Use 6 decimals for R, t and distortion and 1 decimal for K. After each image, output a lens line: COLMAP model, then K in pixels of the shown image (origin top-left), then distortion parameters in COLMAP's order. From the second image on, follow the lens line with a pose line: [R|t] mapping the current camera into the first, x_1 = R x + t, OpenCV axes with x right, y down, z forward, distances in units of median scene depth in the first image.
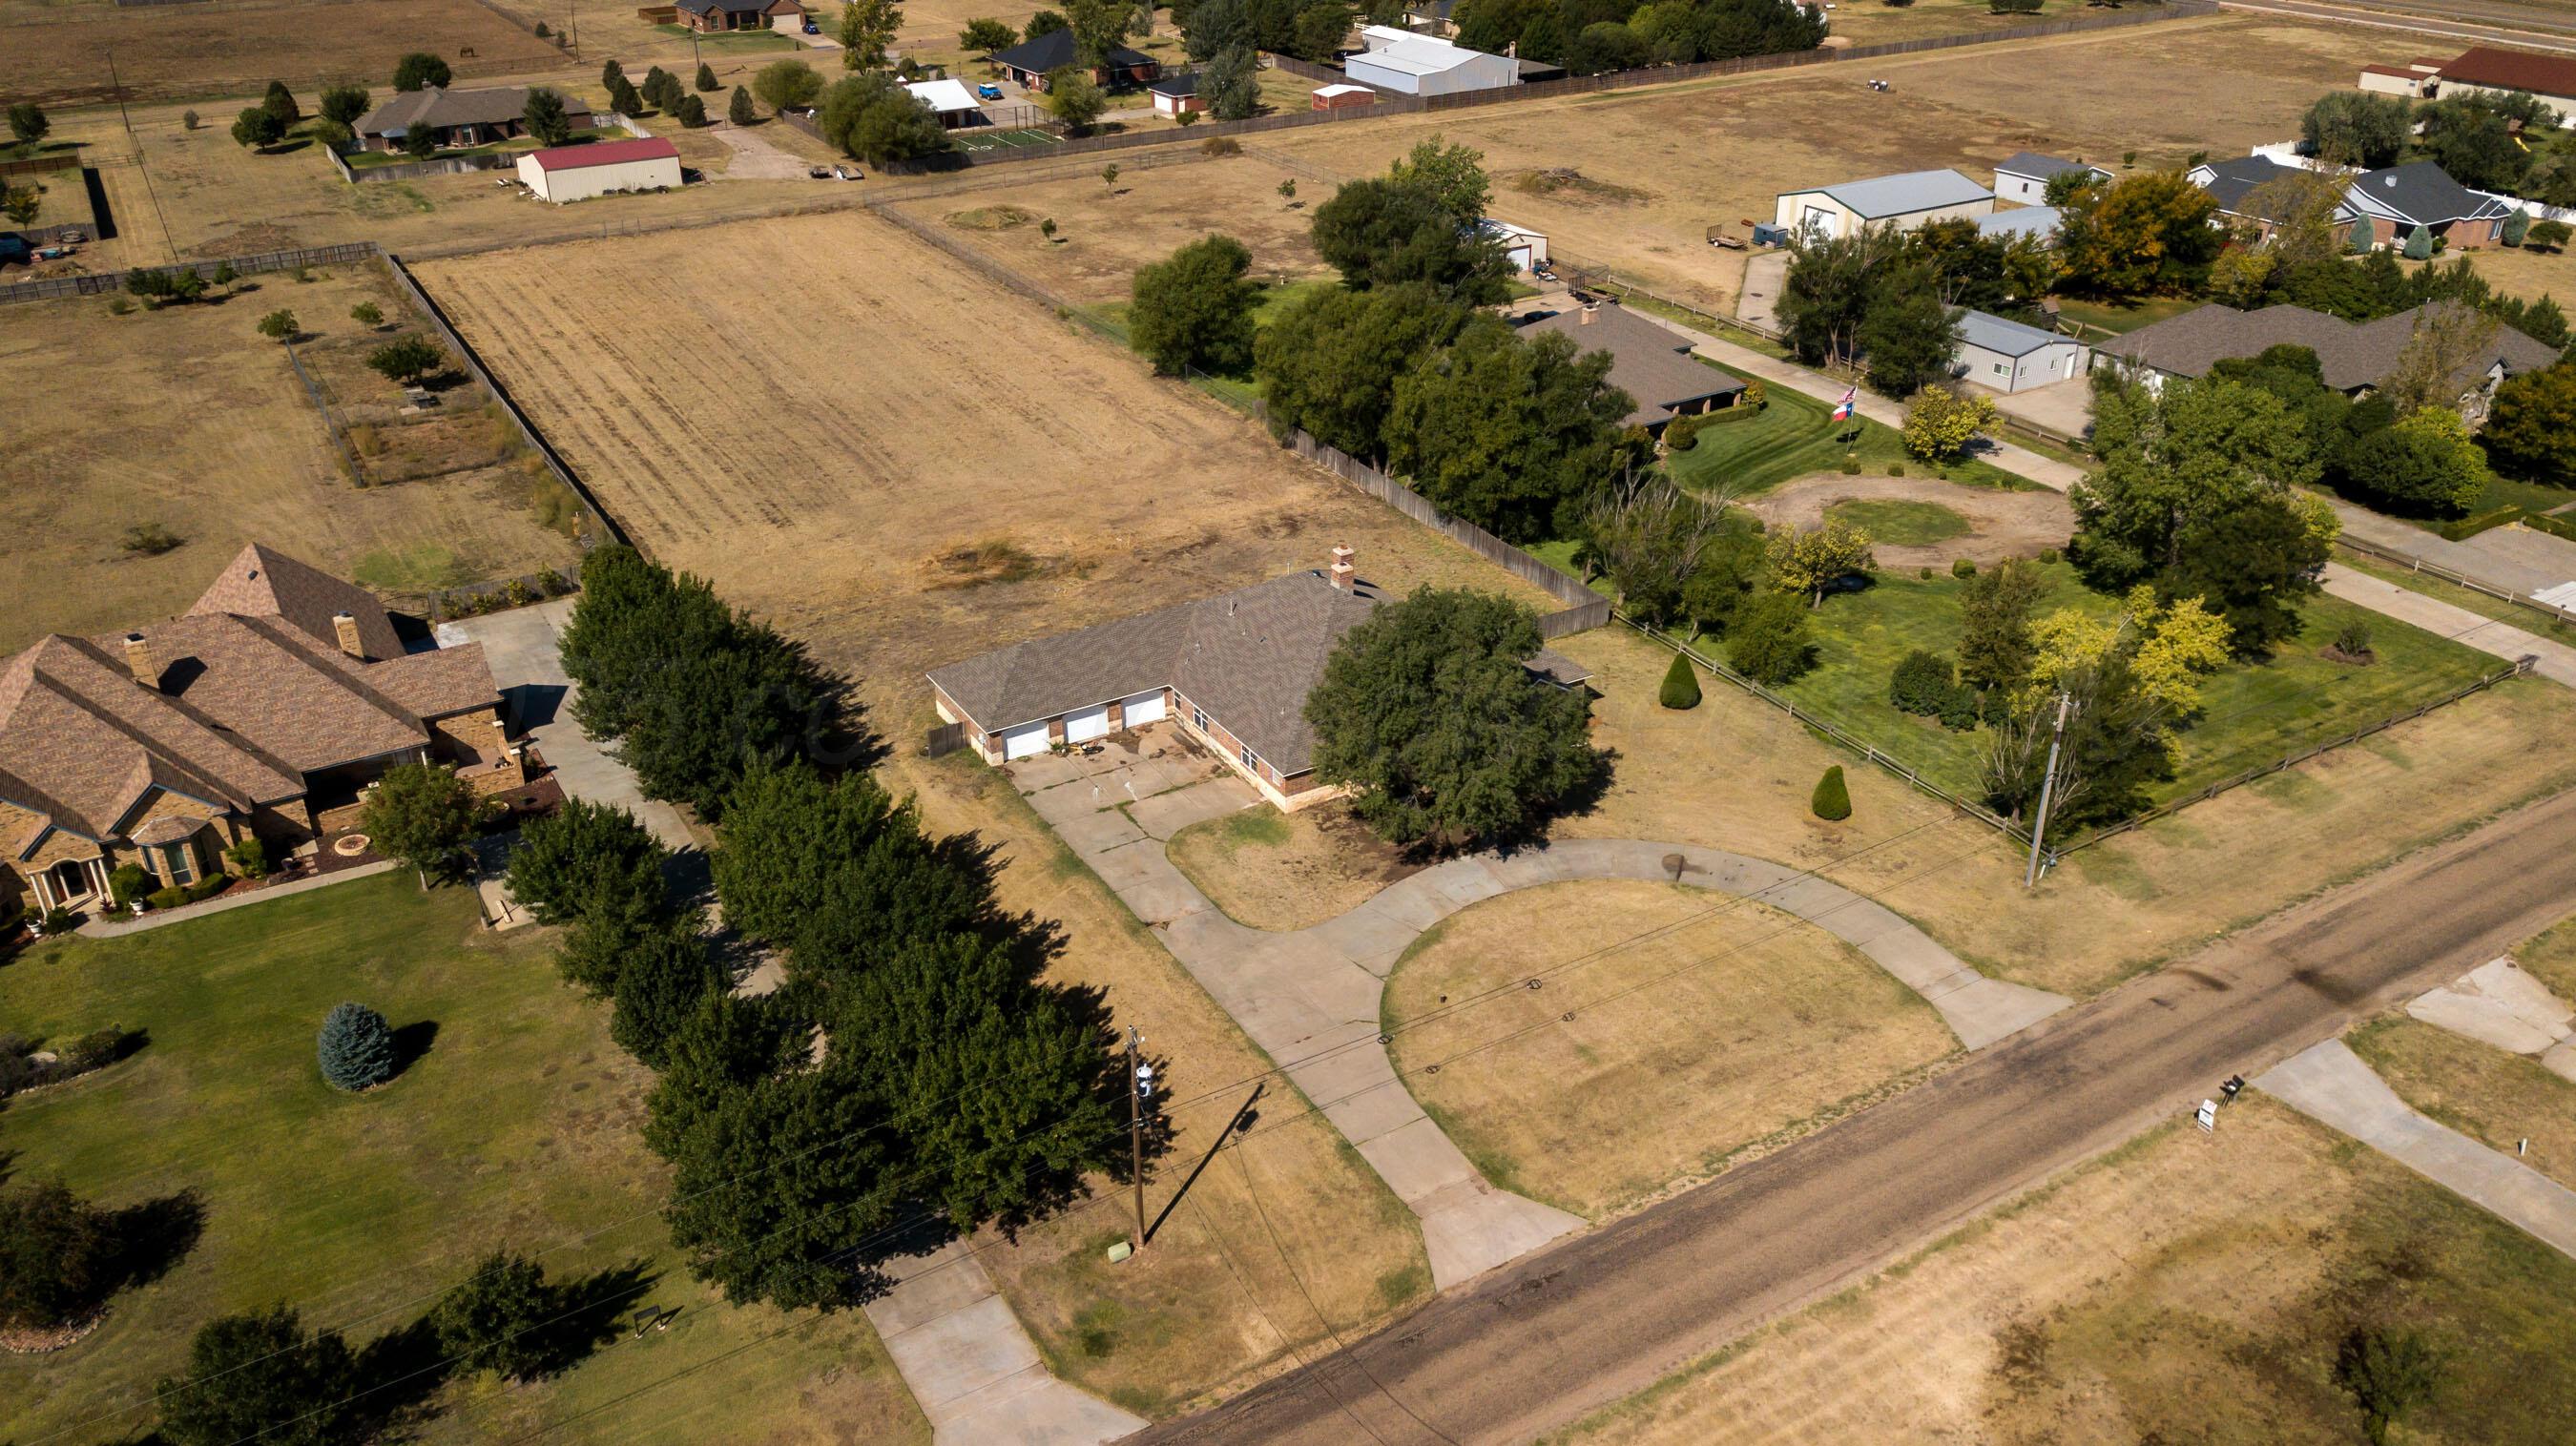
lens RADIAL K [[1958.4, 0, 1288.0], [0, 1958.4, 723.0], [0, 0, 1]] dist [0.001107, -0.000729]
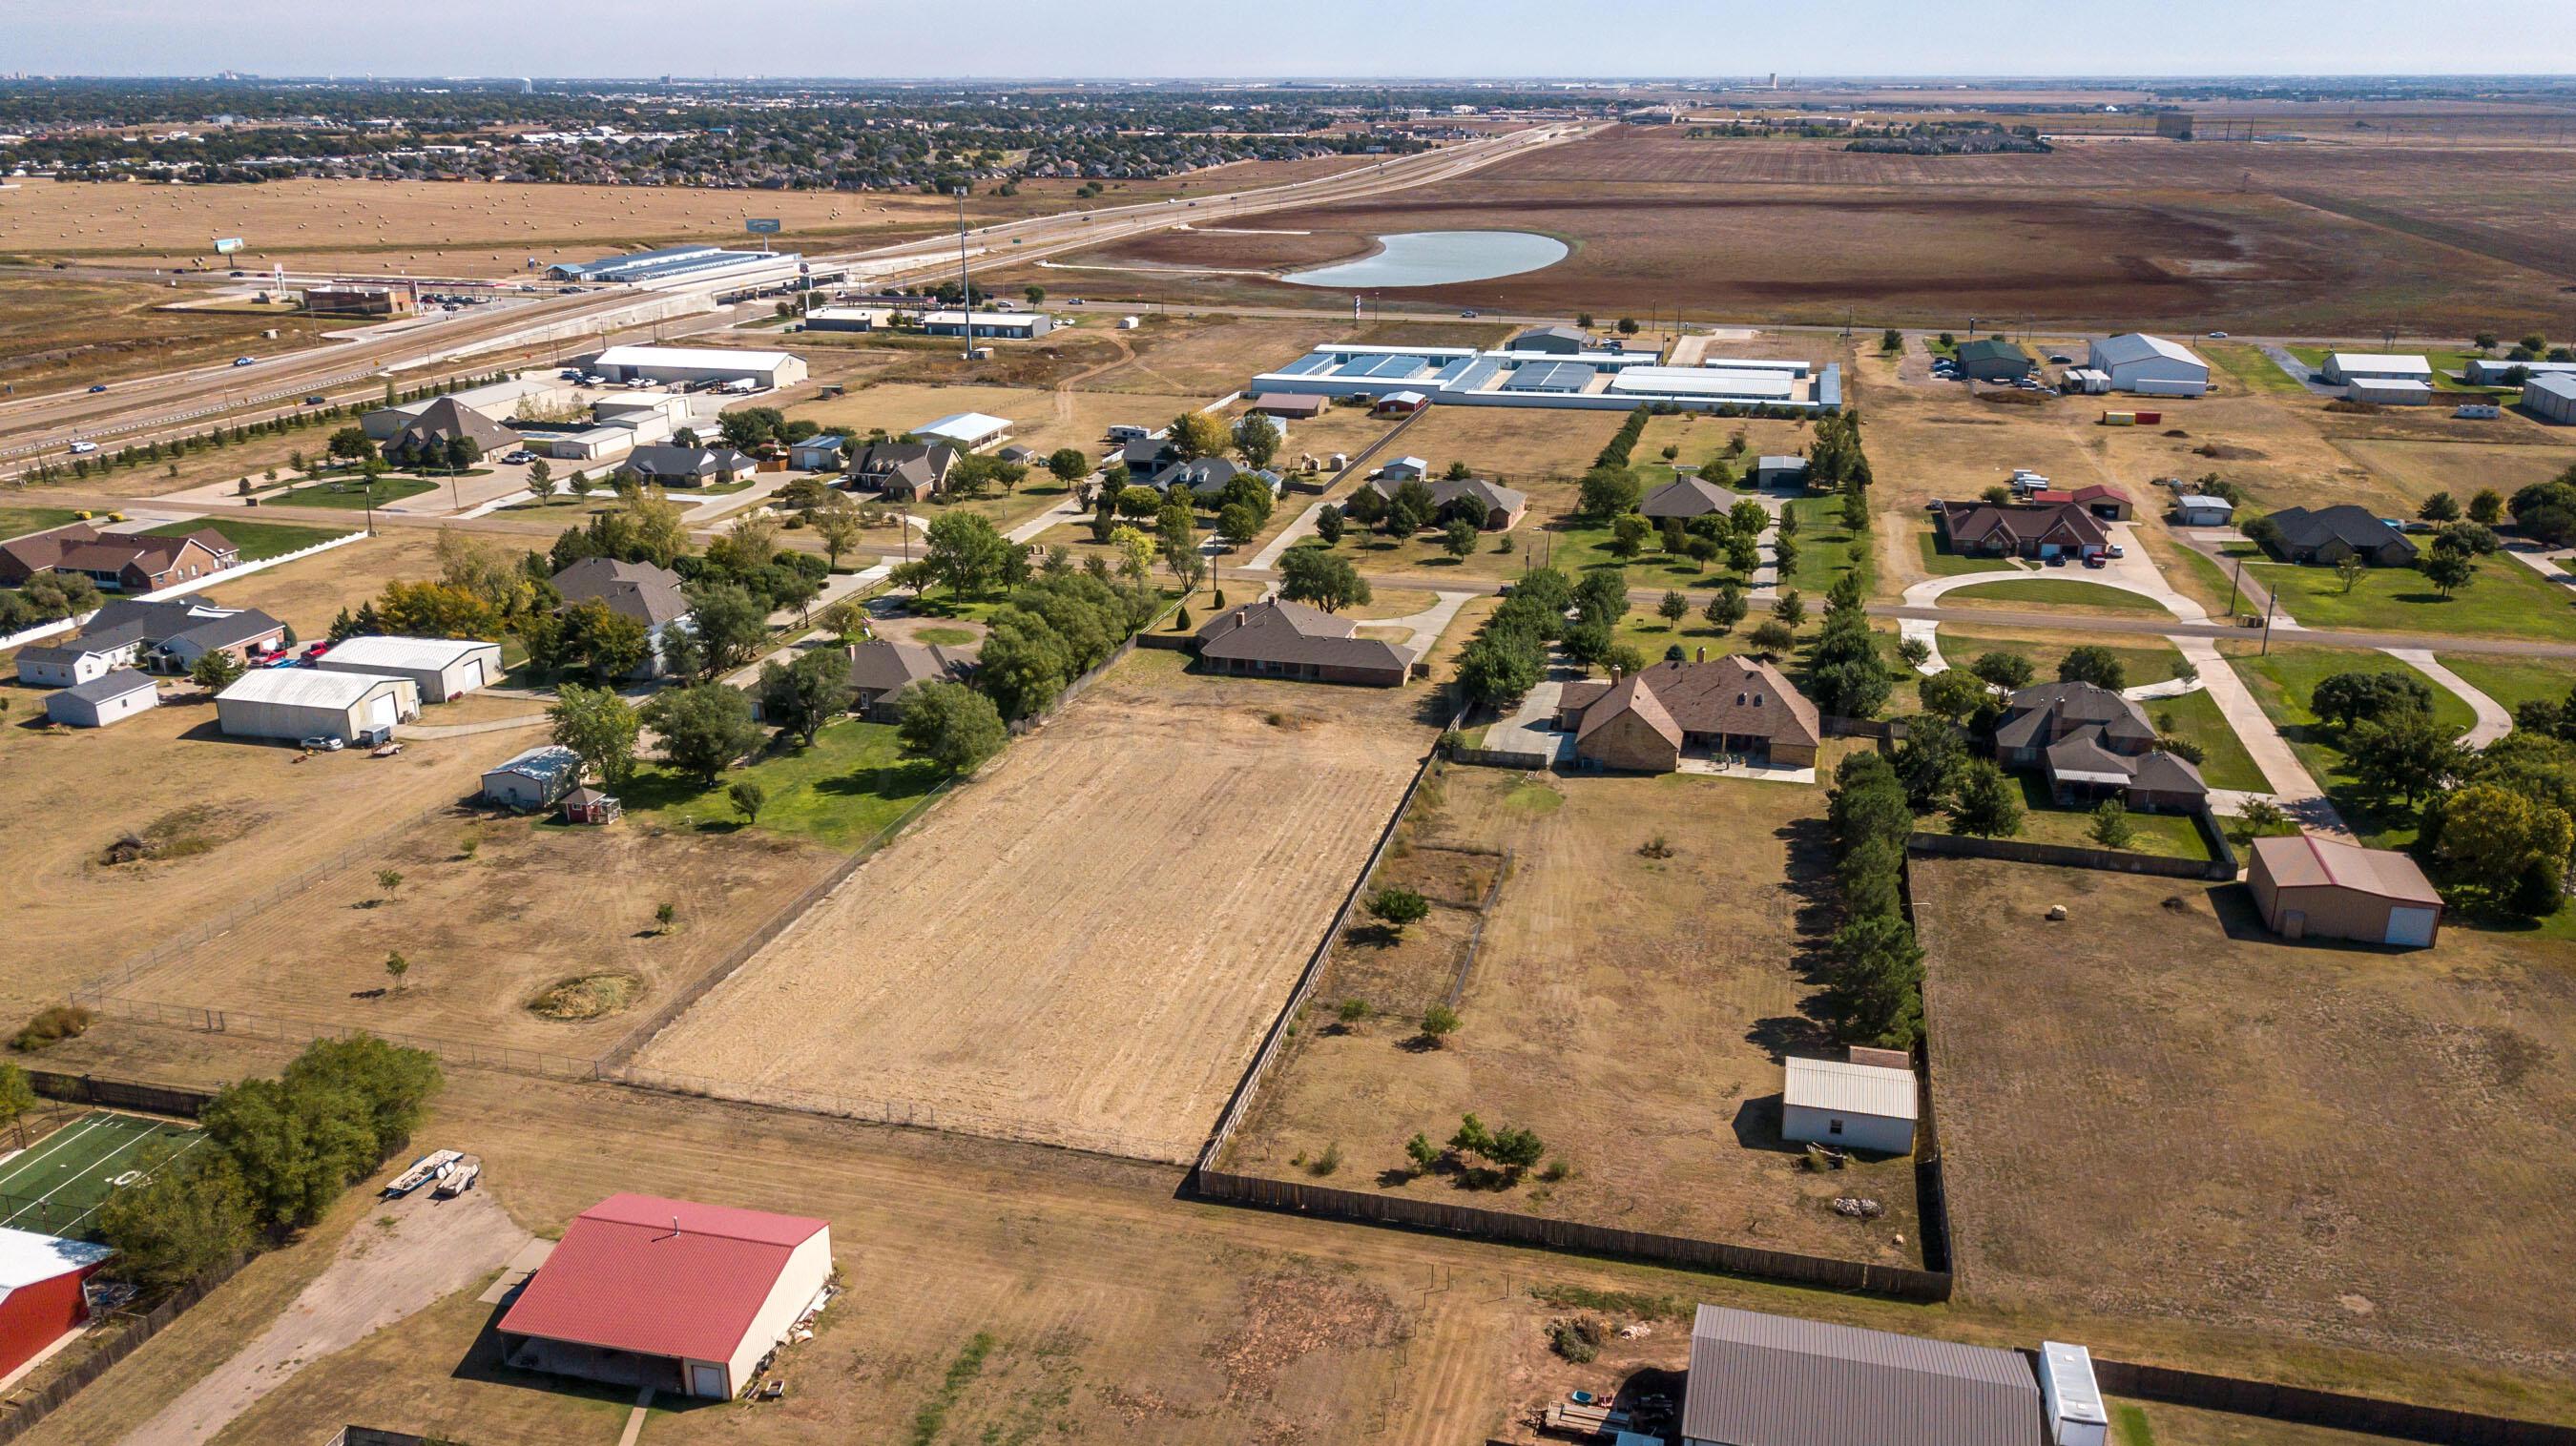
lens RADIAL K [[1958.4, 0, 1288.0], [0, 1958.4, 723.0], [0, 0, 1]] dist [0.001107, -0.000729]
pose [[-0.711448, -0.215836, 0.668773, -1.383905], [0.311424, 0.756281, 0.575373, -1.139940], [-0.629966, 0.617620, -0.470838, 1.853127]]
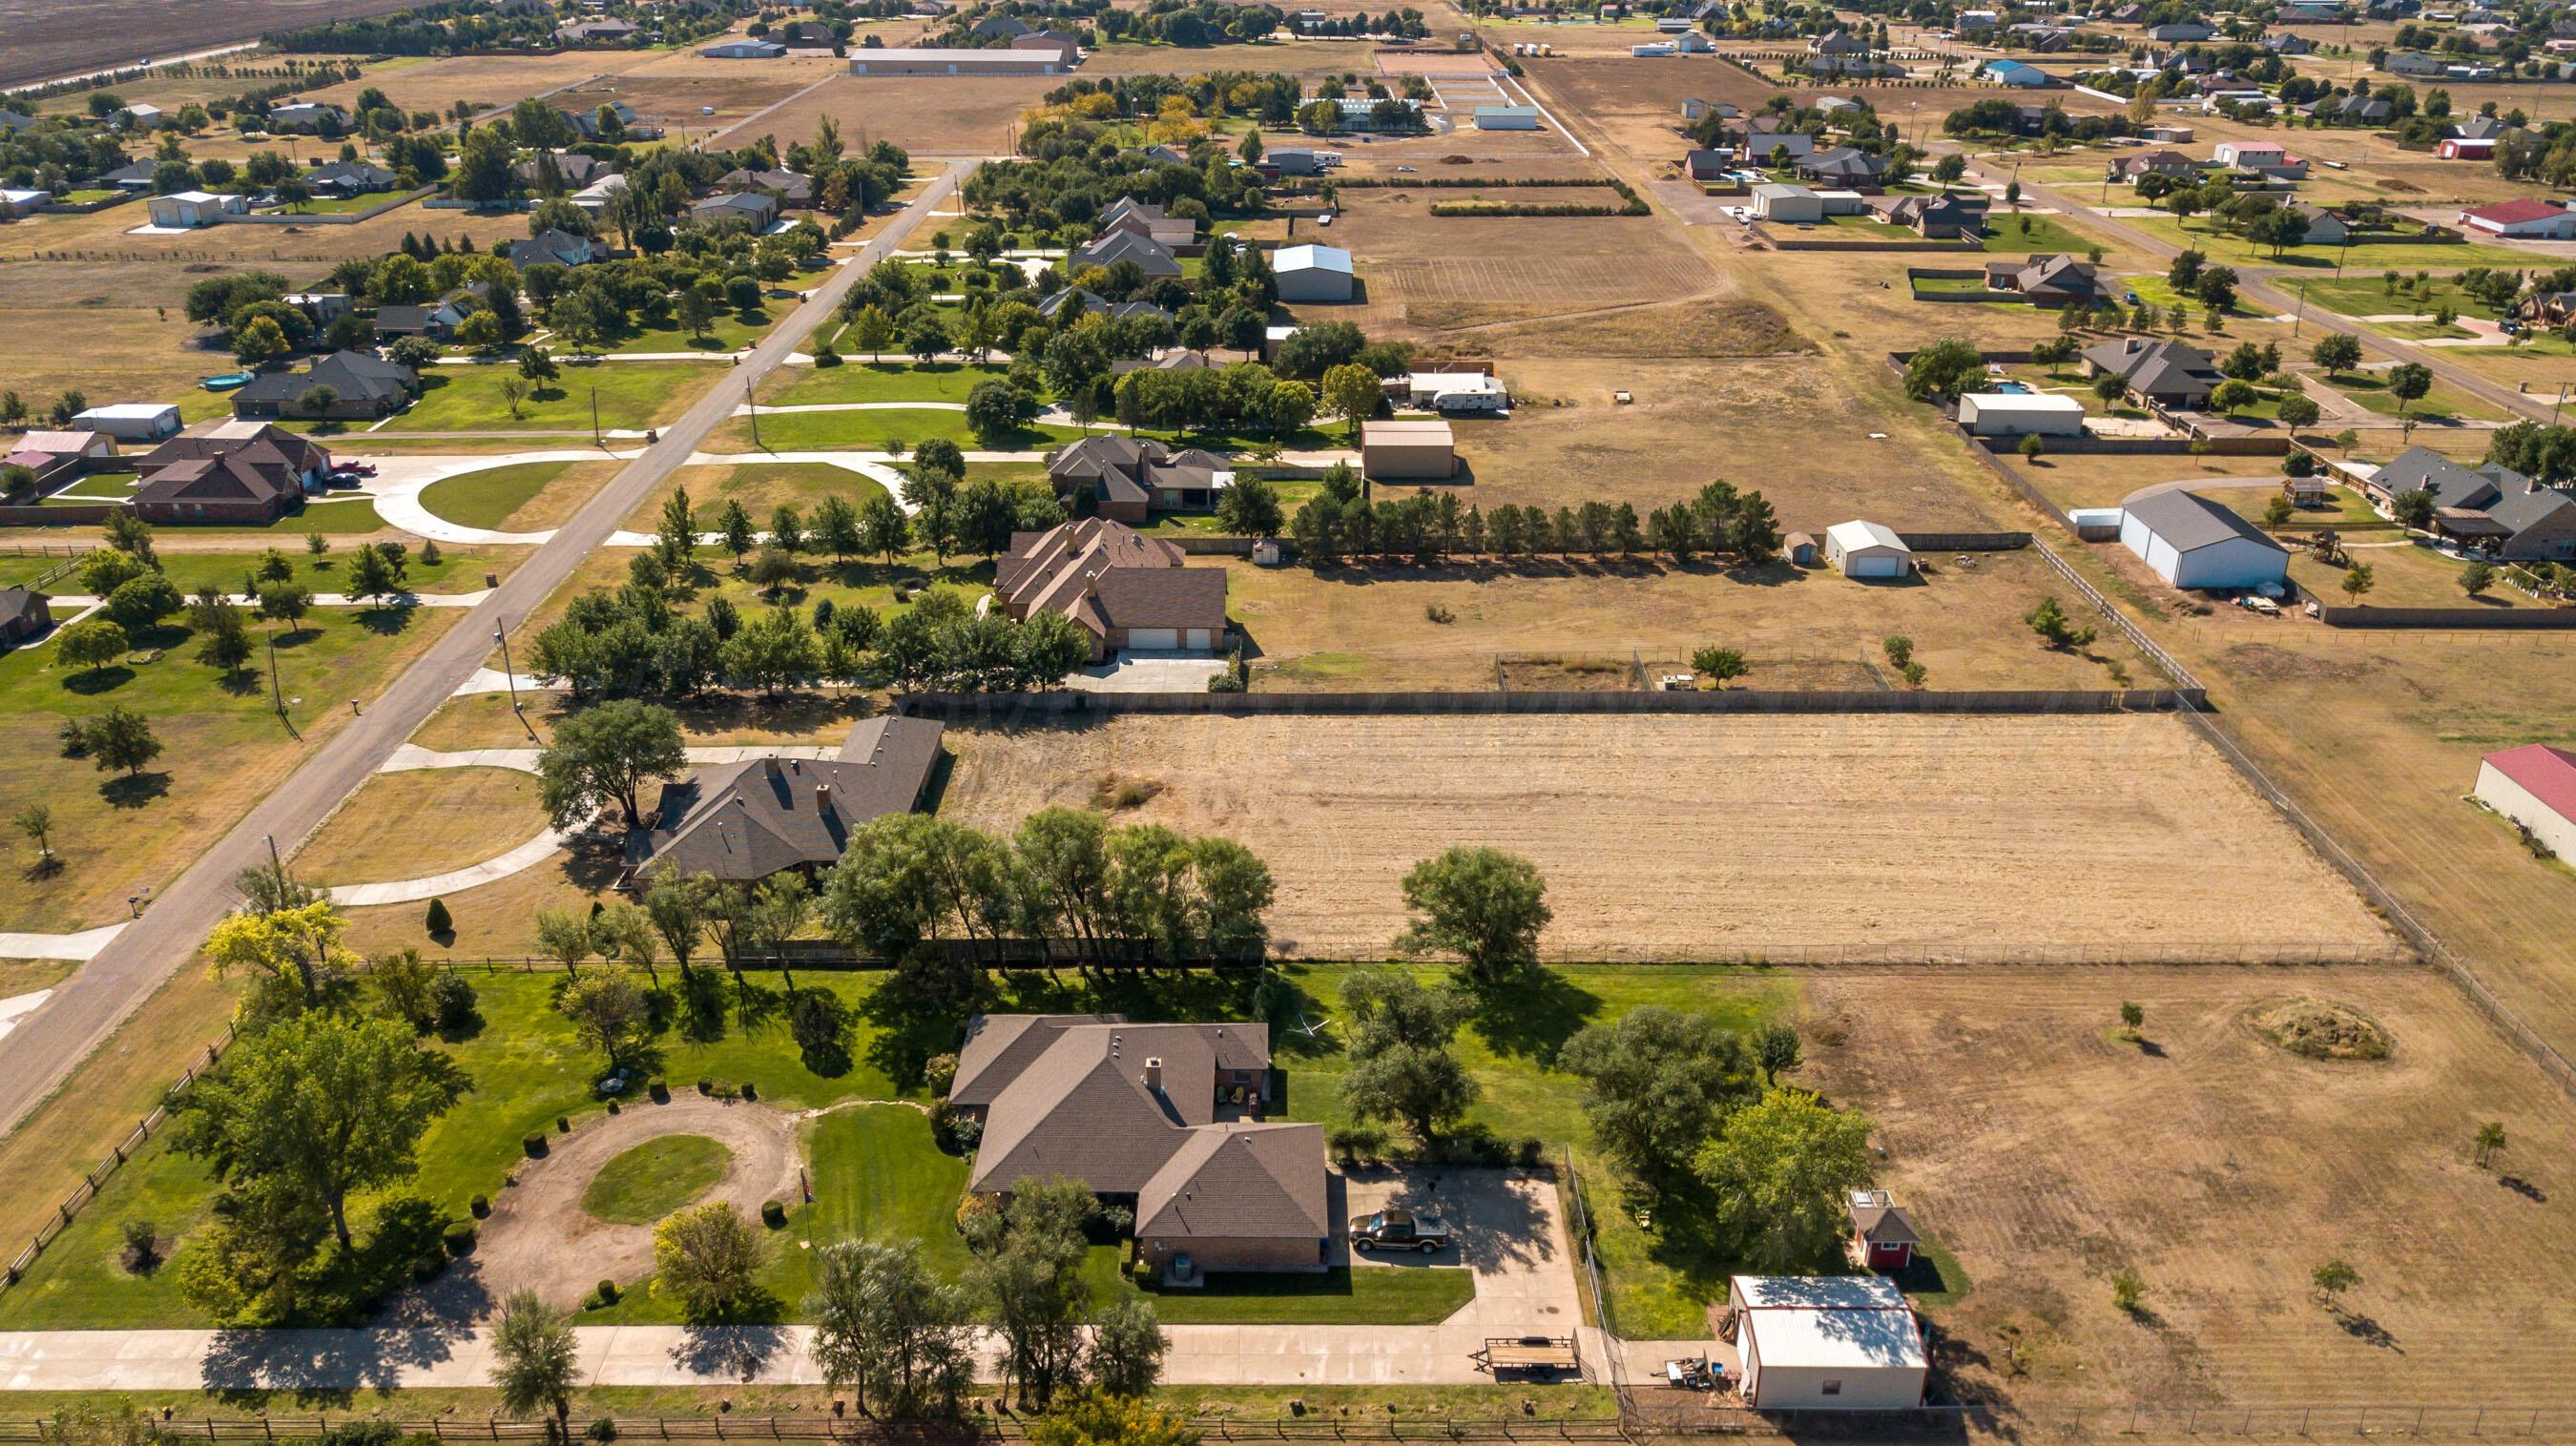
lens RADIAL K [[1958.4, 0, 1288.0], [0, 1958.4, 723.0], [0, 0, 1]] dist [0.001107, -0.000729]
pose [[-0.510770, 0.346221, -0.786921, 0.842860], [-0.377300, 0.732196, 0.567040, -0.931557], [0.772501, 0.586532, -0.243354, 1.373595]]
